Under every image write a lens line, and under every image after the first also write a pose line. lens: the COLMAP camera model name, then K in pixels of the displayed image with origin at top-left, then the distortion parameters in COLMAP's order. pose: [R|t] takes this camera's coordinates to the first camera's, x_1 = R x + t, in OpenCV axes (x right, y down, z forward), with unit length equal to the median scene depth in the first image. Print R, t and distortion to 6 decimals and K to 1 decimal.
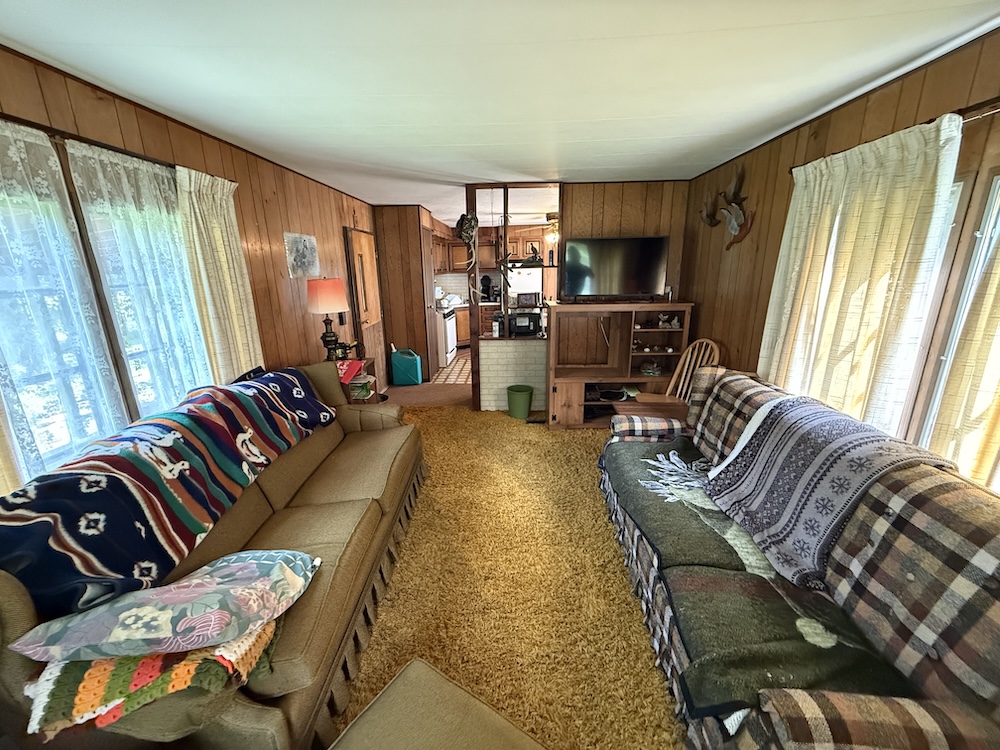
lens RADIAL K [[398.0, 0, 500.0], [0, 398.0, 375.0], [0, 0, 1]] dist [-0.000156, 0.000045]
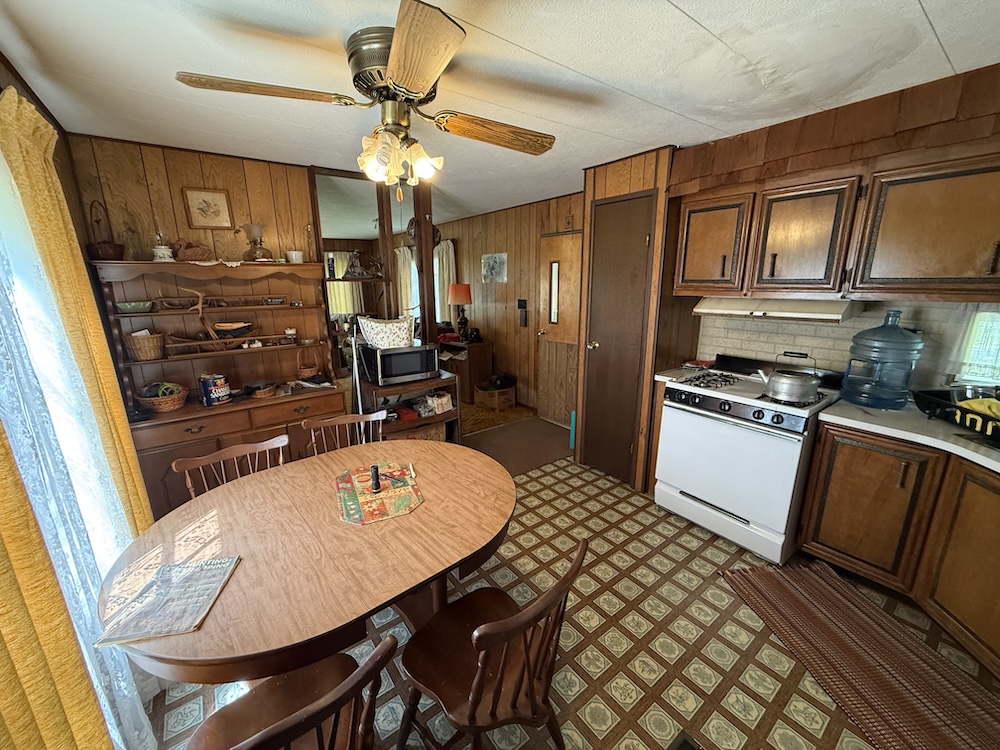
lens RADIAL K [[398.0, 0, 500.0], [0, 398.0, 375.0], [0, 0, 1]] dist [-0.000156, 0.000045]
pose [[-0.778513, 0.172958, -0.603326, 0.213568], [-0.141641, 0.888065, 0.437354, -0.284471], [0.611437, 0.425941, -0.666873, 1.032085]]
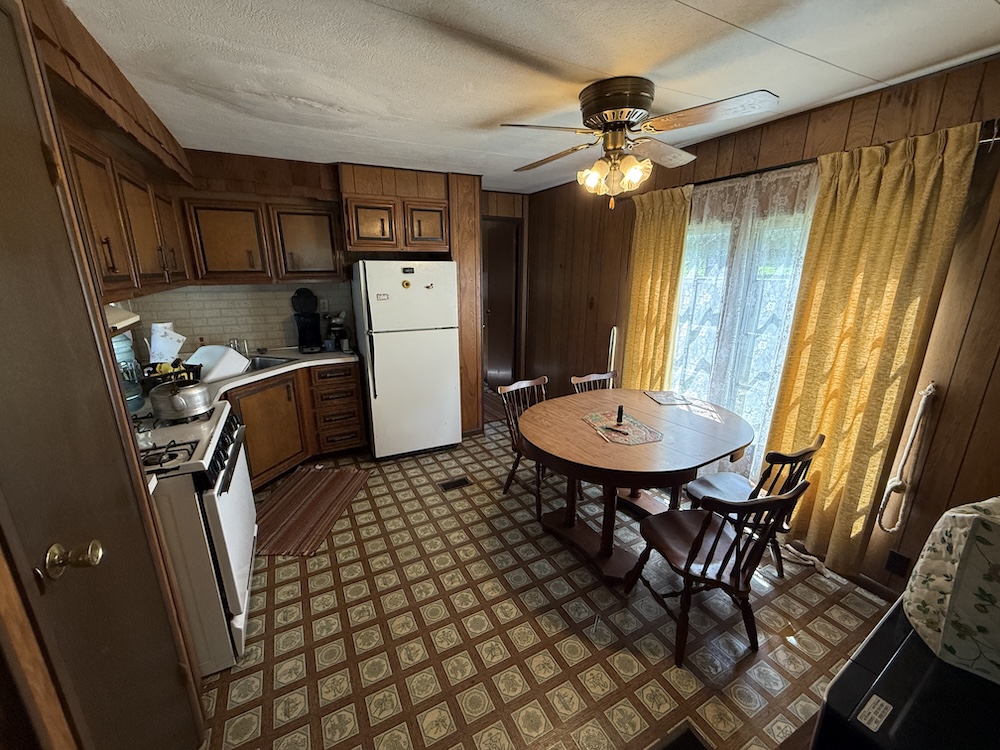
lens RADIAL K [[398.0, 0, 500.0], [0, 398.0, 375.0], [0, 0, 1]] dist [-0.000156, 0.000045]
pose [[0.868153, -0.109718, 0.484018, -0.083299], [0.113021, 0.993339, 0.022452, -0.173716], [-0.483257, 0.035212, 0.874770, 0.639862]]
